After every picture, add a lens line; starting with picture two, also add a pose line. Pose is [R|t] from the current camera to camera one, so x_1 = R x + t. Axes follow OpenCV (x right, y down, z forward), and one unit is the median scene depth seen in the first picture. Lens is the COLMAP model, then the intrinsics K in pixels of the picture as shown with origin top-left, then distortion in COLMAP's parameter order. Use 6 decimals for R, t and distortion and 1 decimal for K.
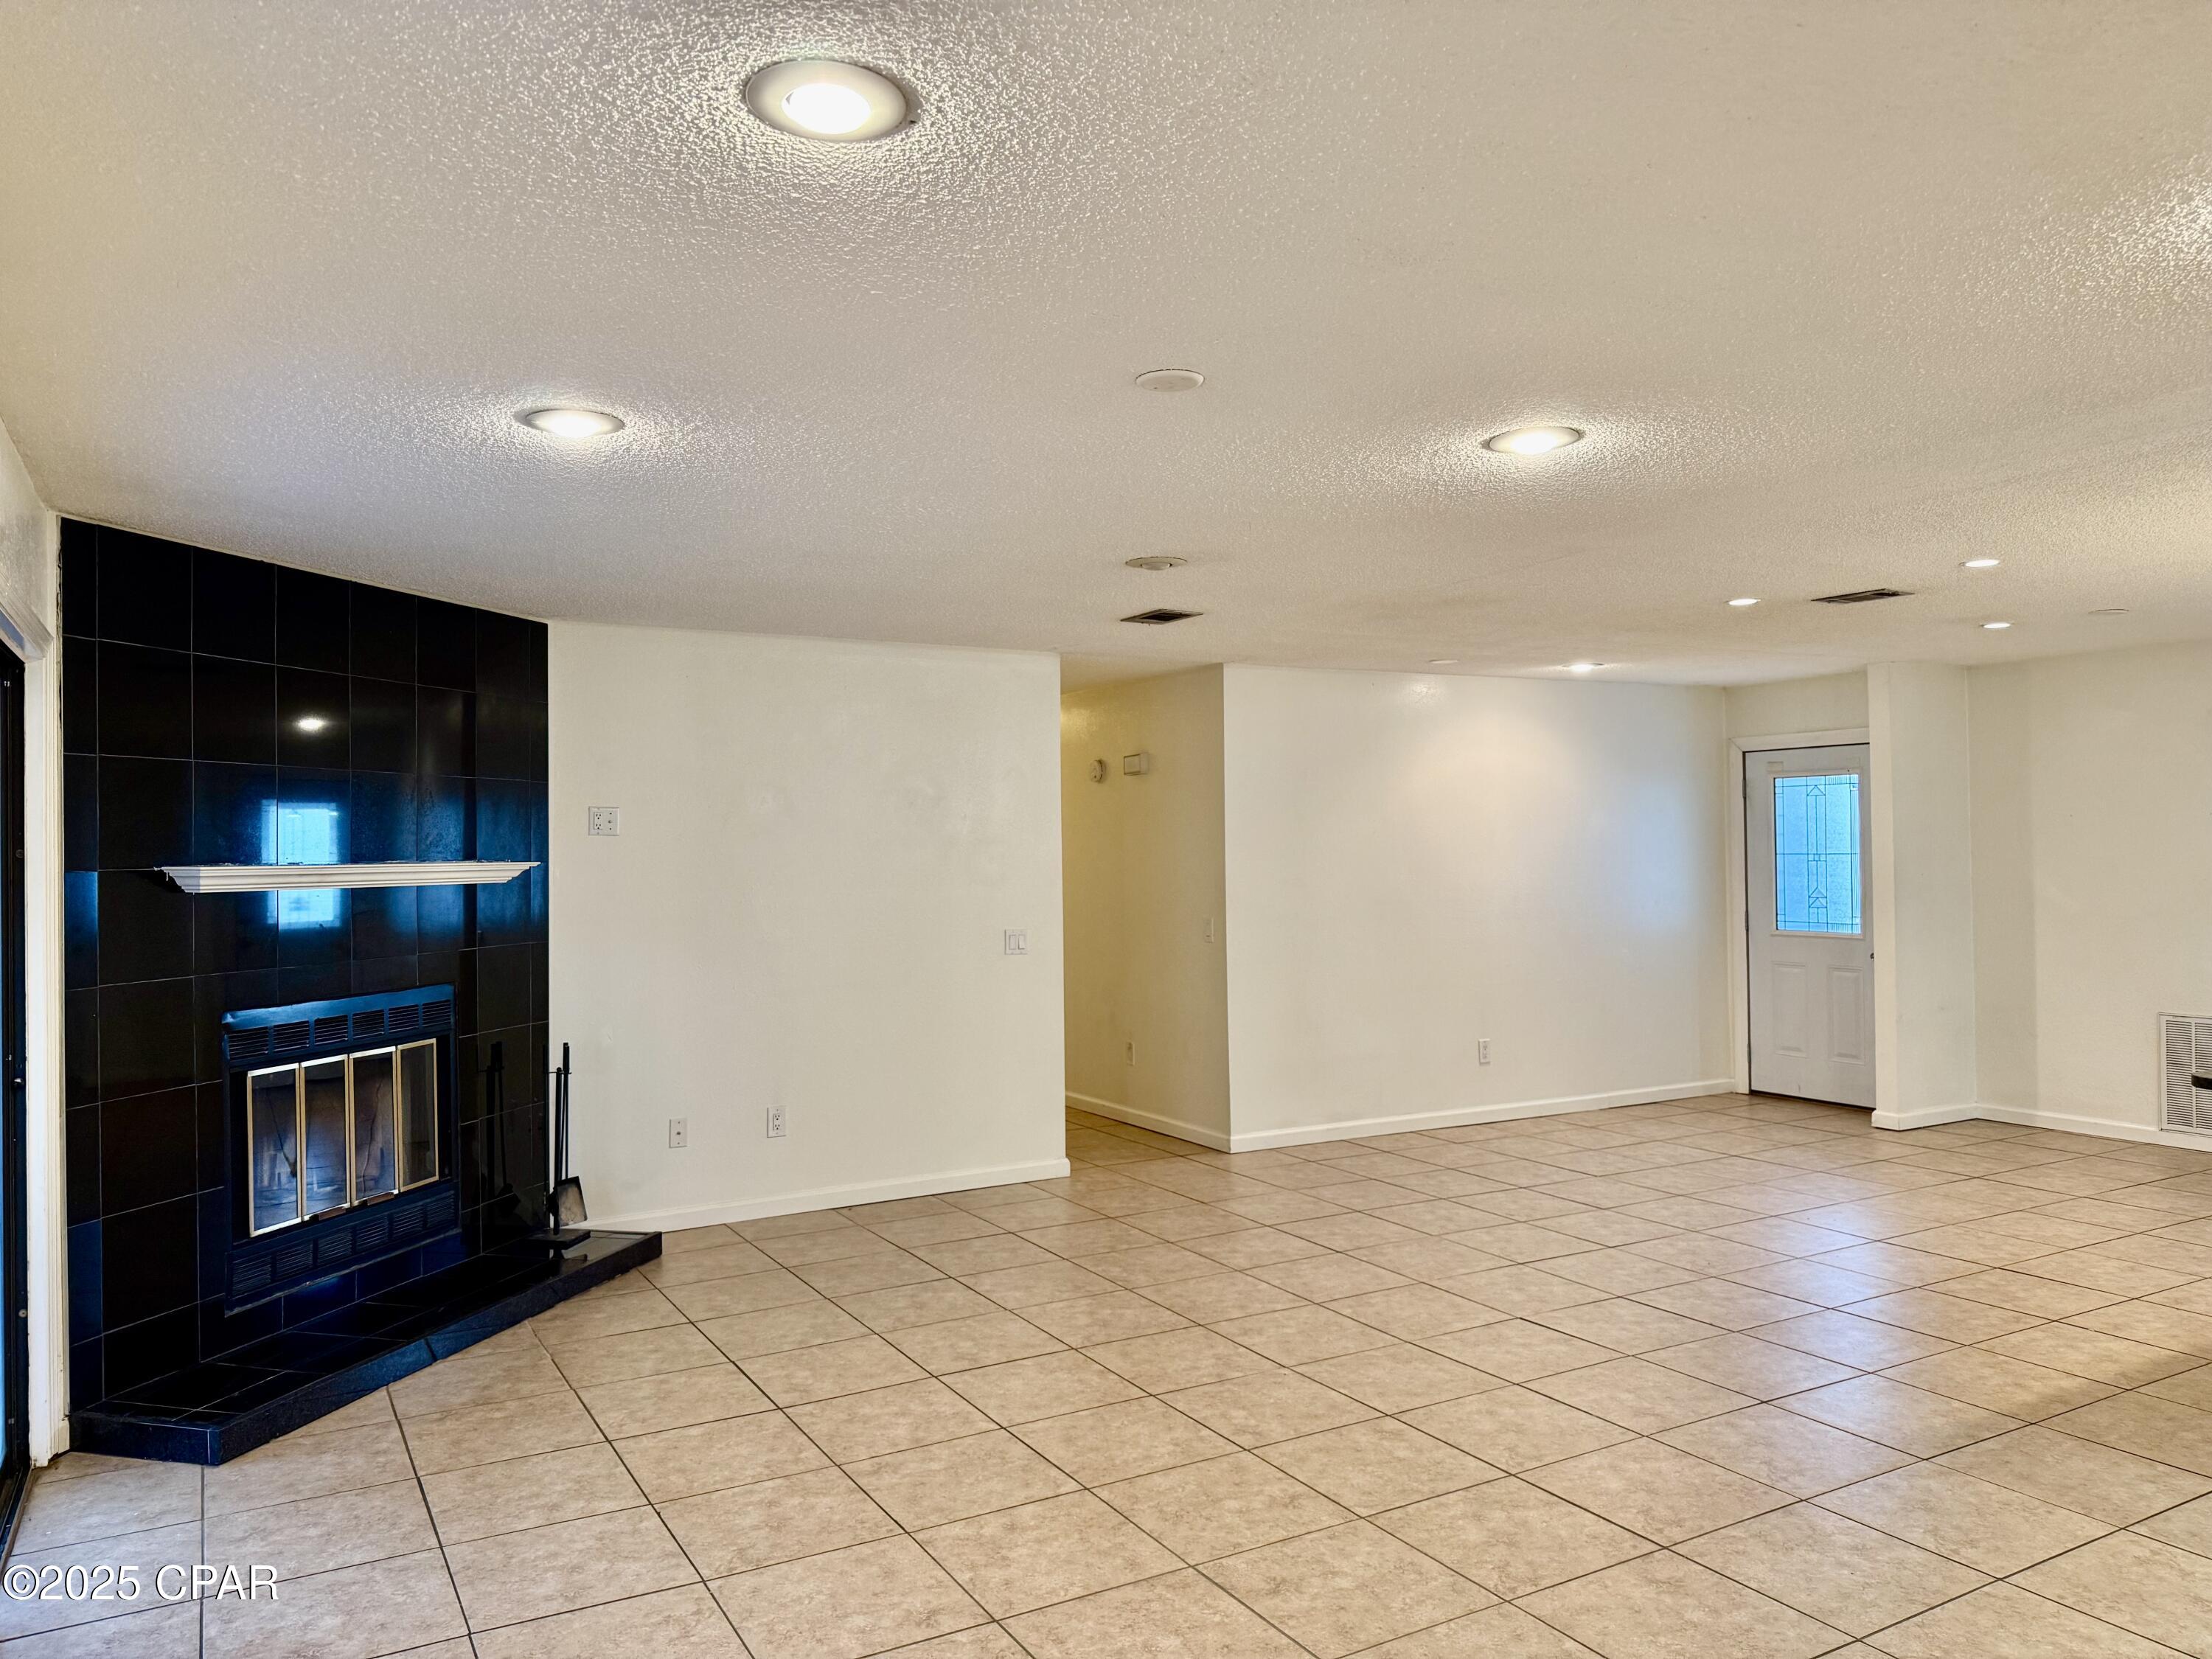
lens RADIAL K [[1553.6, 0, 1107.0], [0, 1553.6, 844.0], [0, 0, 1]] dist [0.039053, -0.049982]
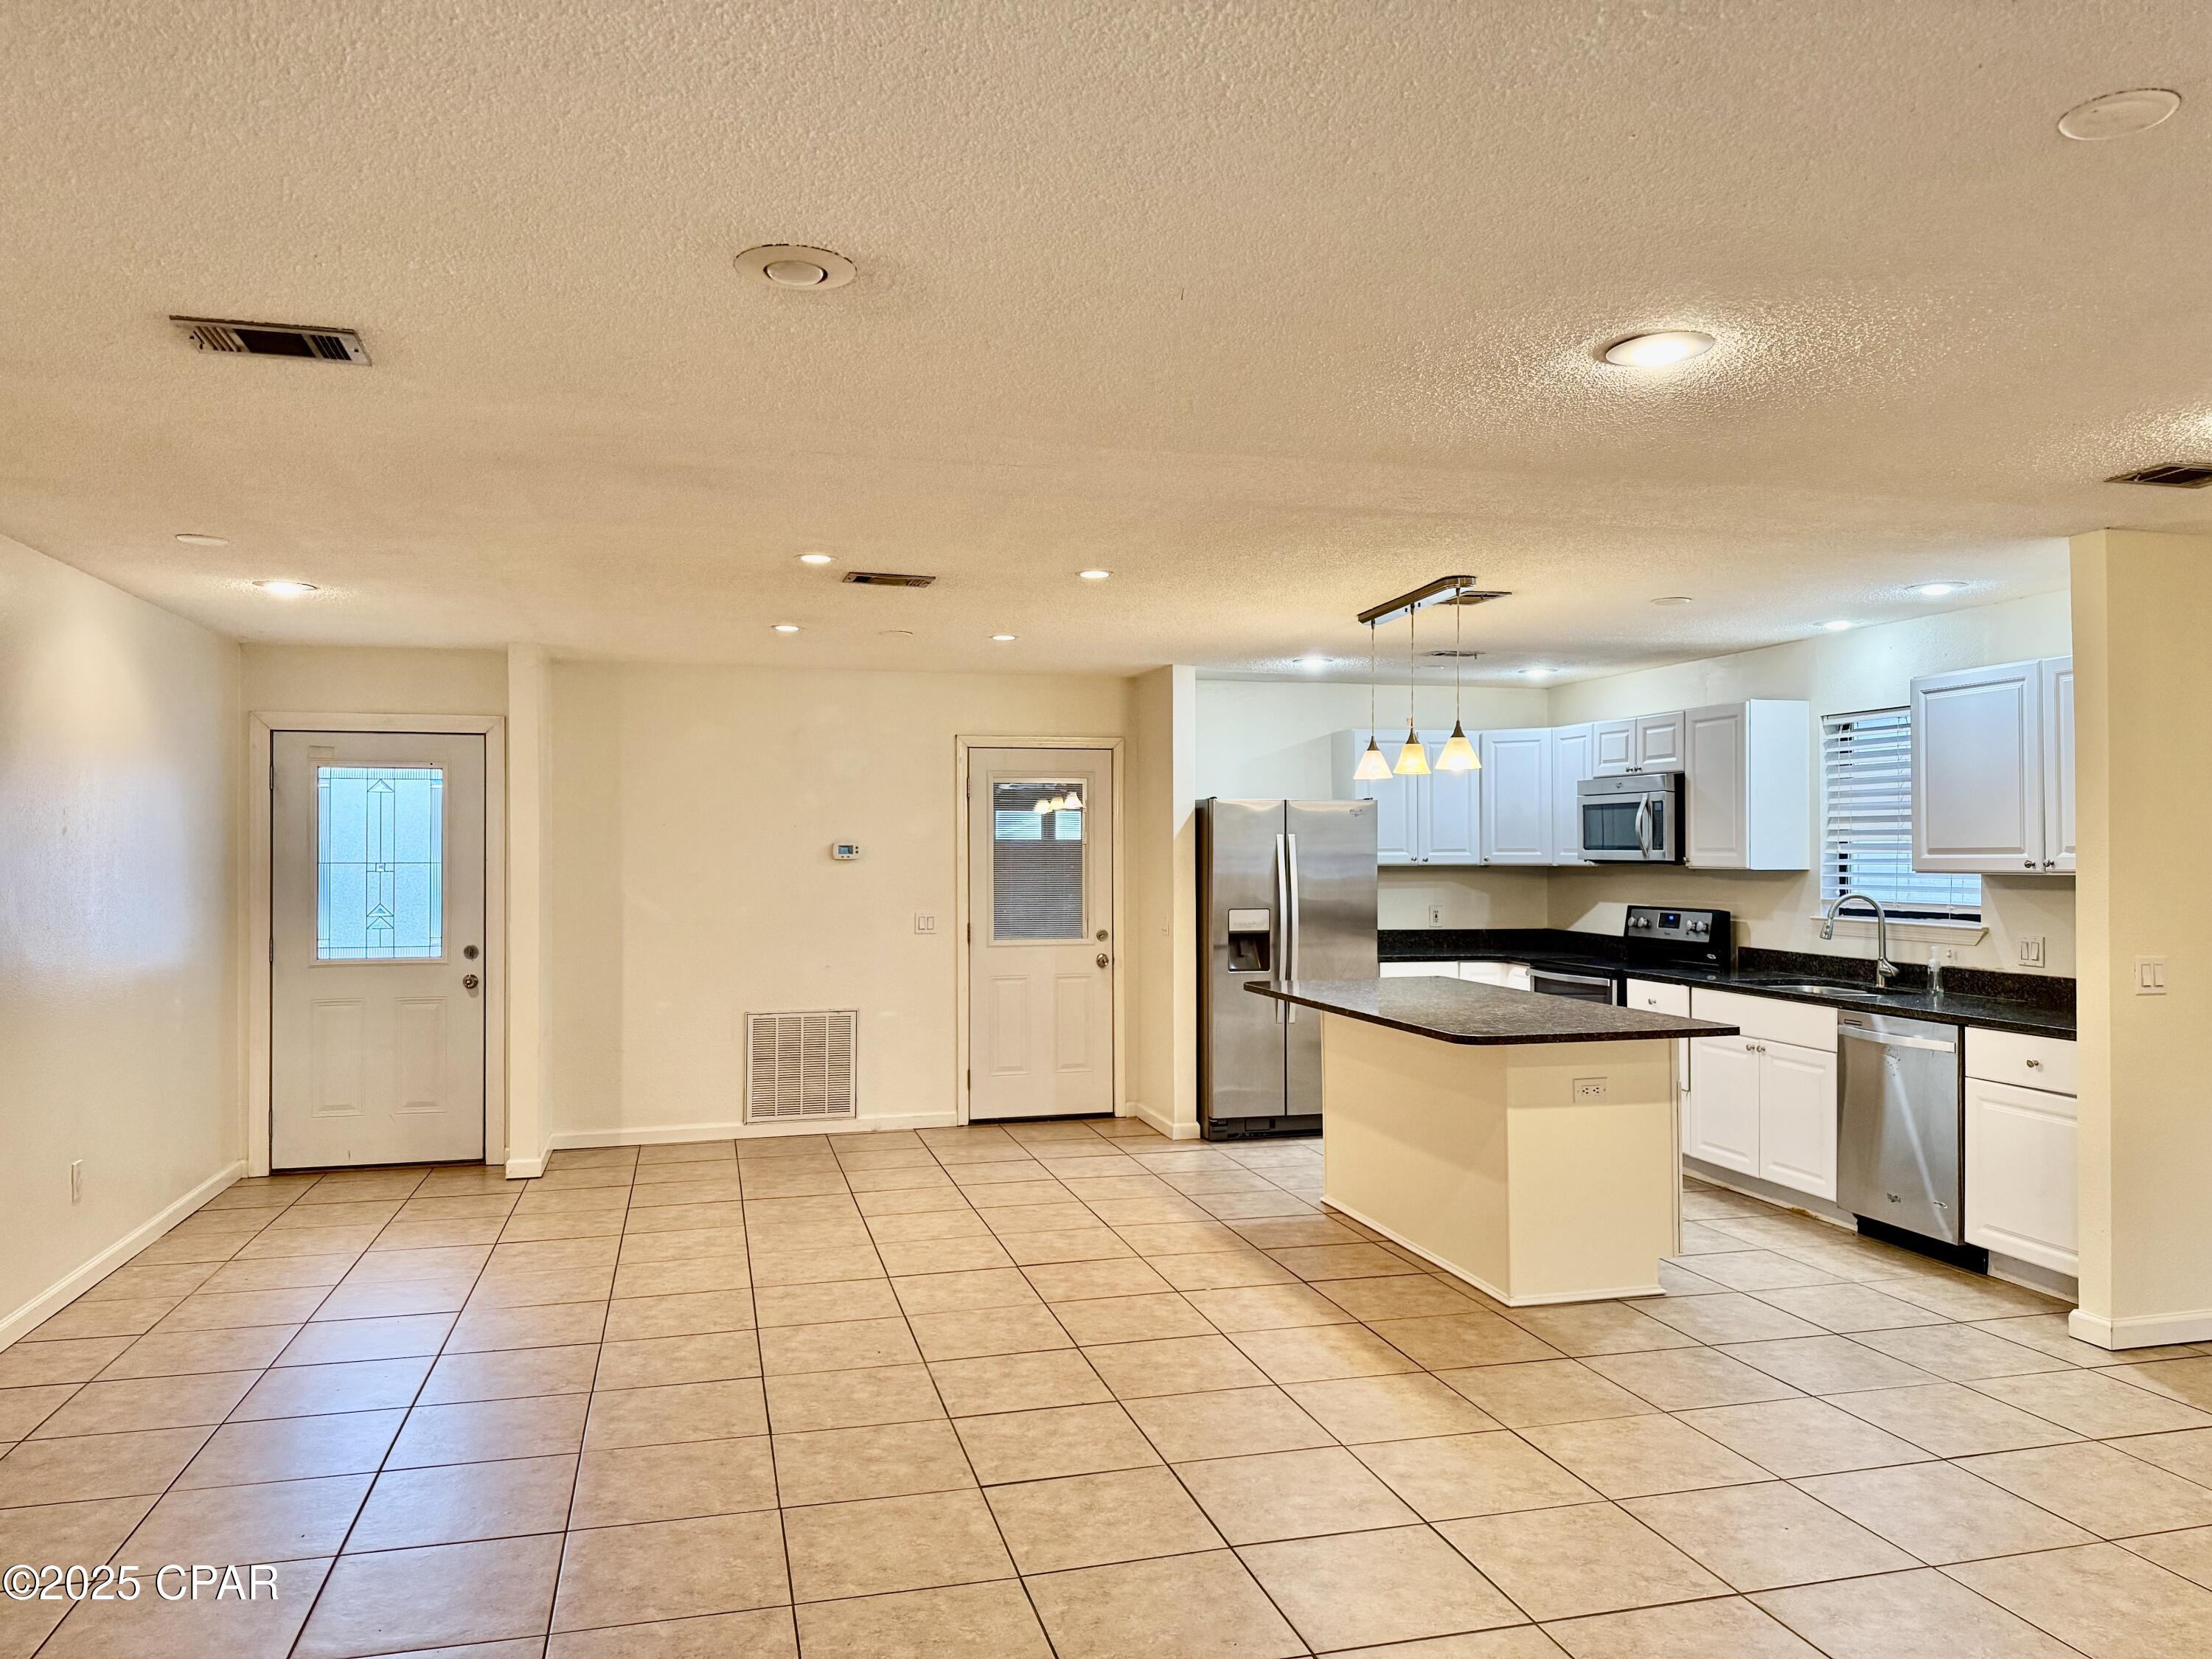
lens RADIAL K [[1543.7, 0, 1105.4], [0, 1543.7, 834.4], [0, 0, 1]] dist [0.094568, -0.150168]
pose [[0.254302, 0.023209, 0.966846, -0.361375], [-0.004020, 0.999729, -0.022941, 0.013052], [-0.967116, 0.001948, 0.254326, 0.633293]]
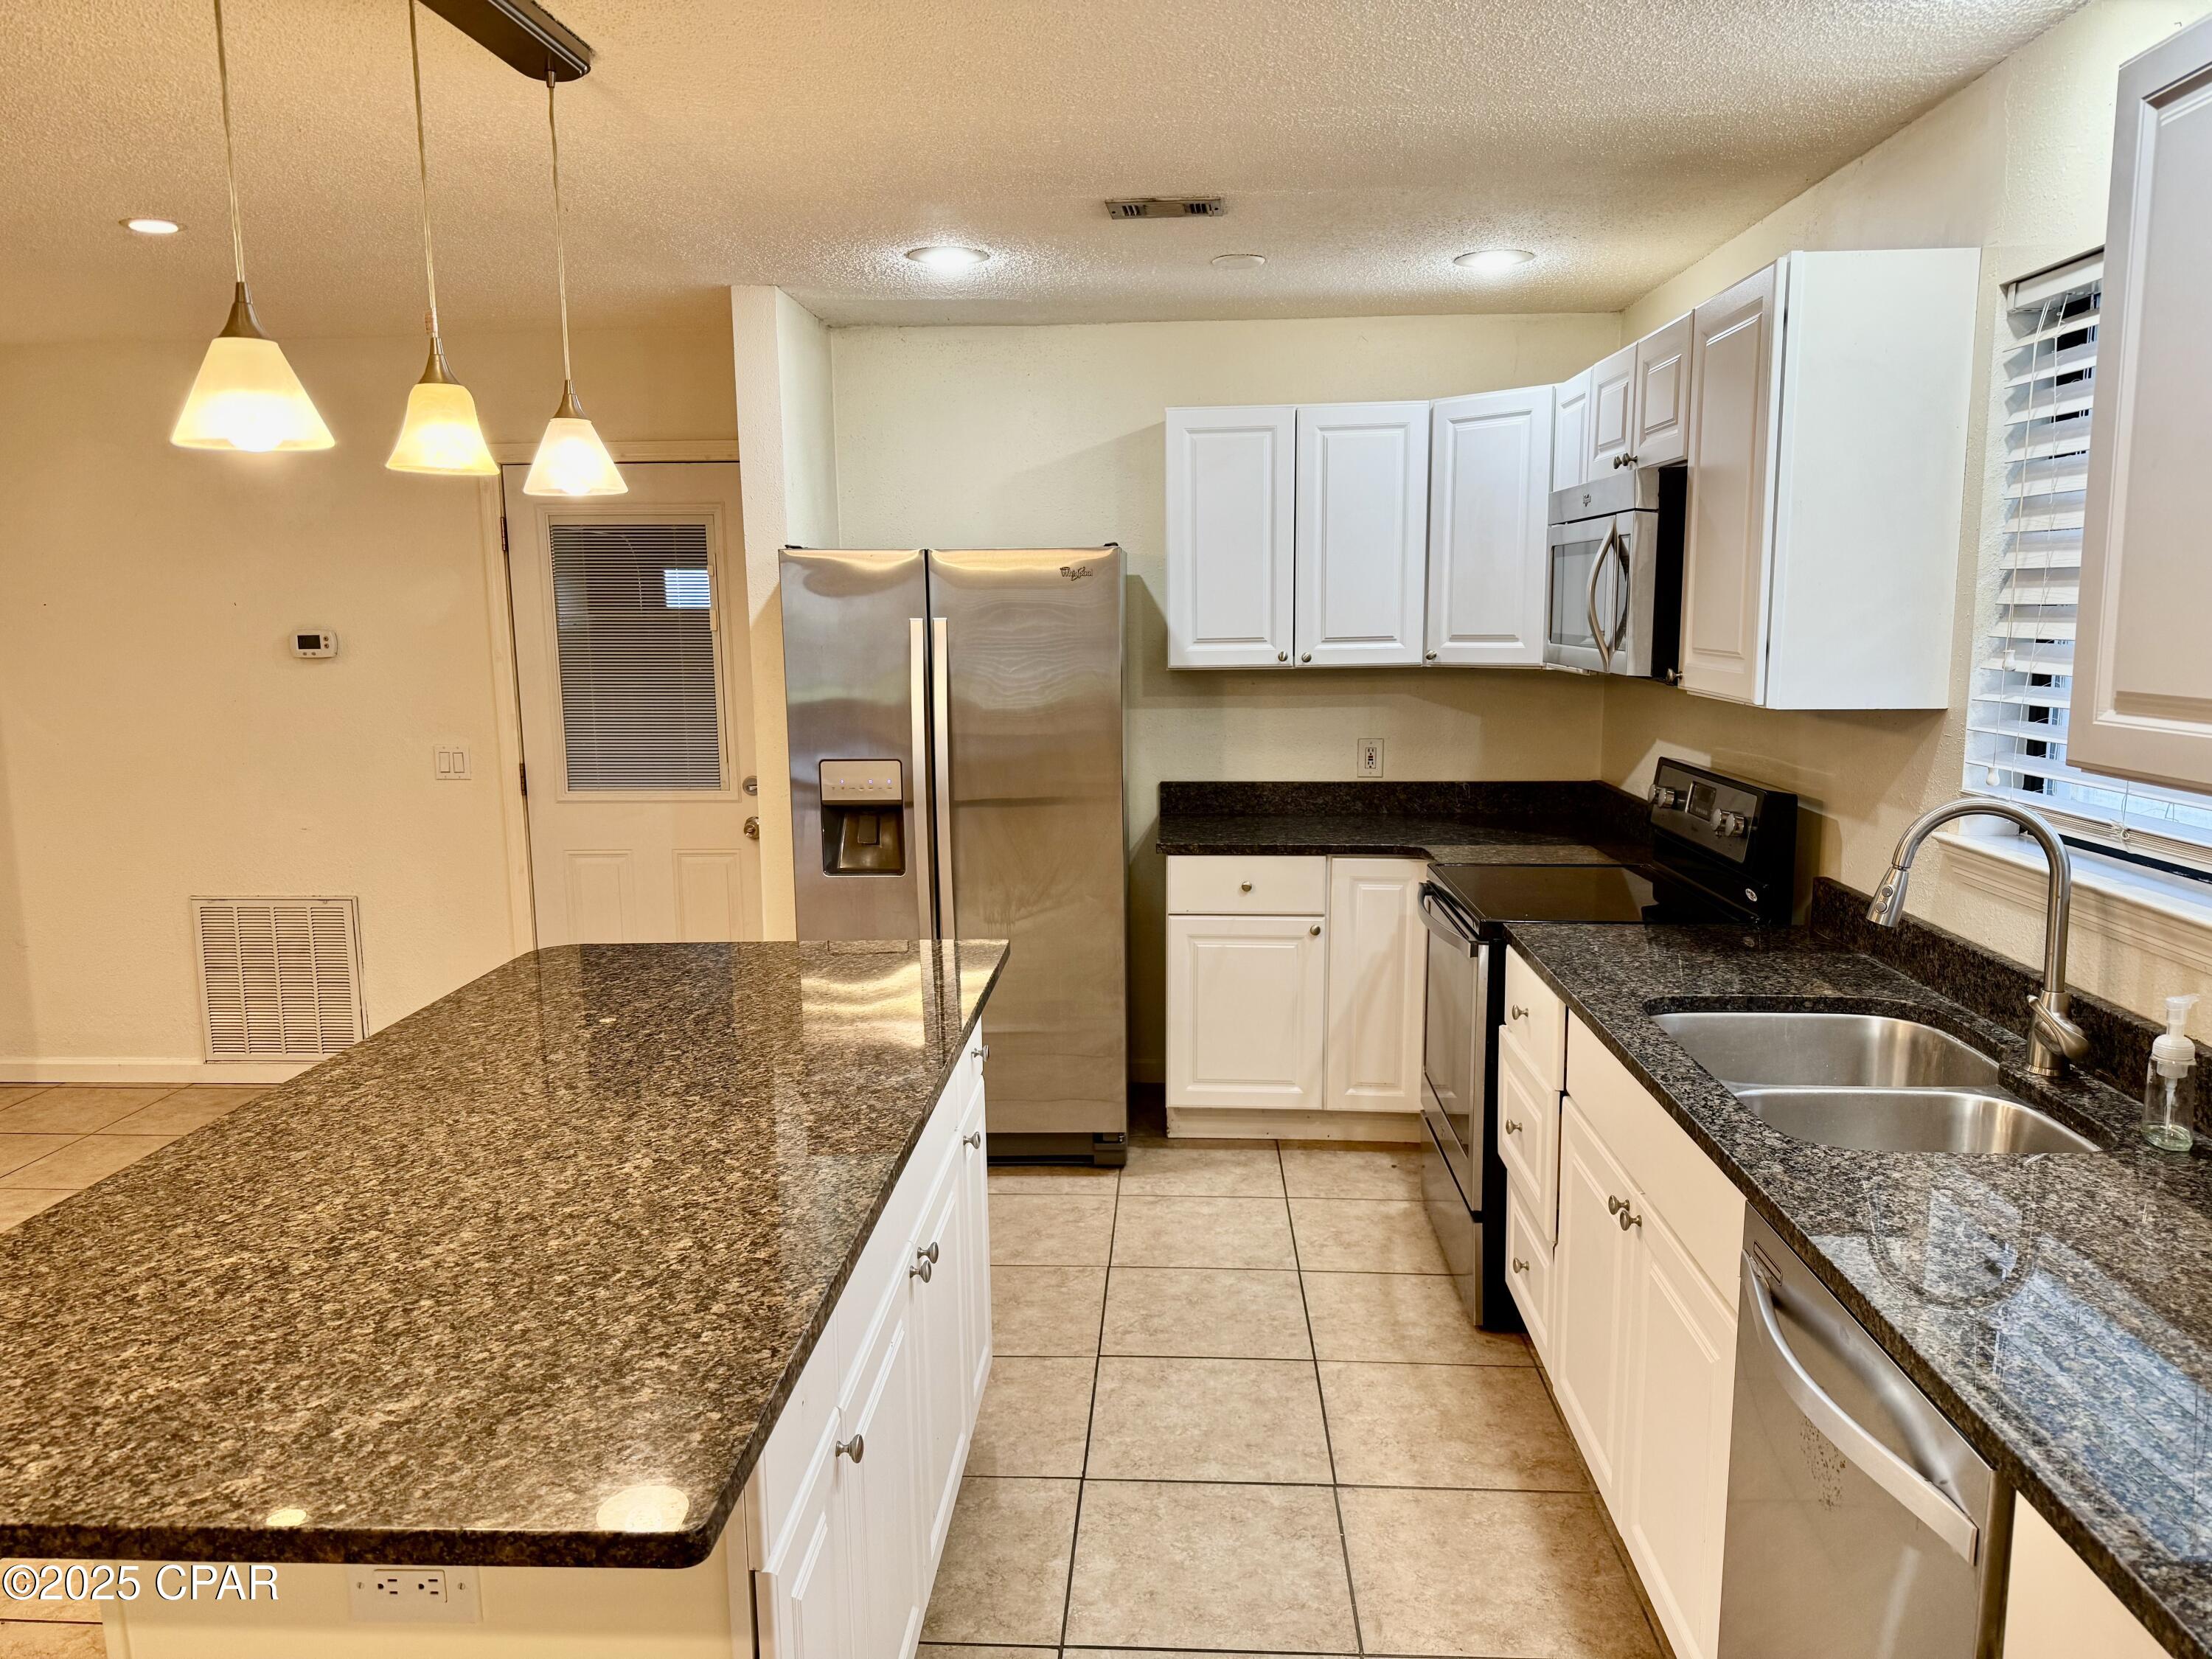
lens RADIAL K [[1540.1, 0, 1093.2], [0, 1540.1, 833.2], [0, 0, 1]] dist [0.089674, -0.121111]
pose [[0.544328, -0.115366, 0.830902, 0.407820], [0.001856, 0.990661, 0.136332, -0.016164], [-0.838870, -0.072667, 0.539459, 0.380323]]
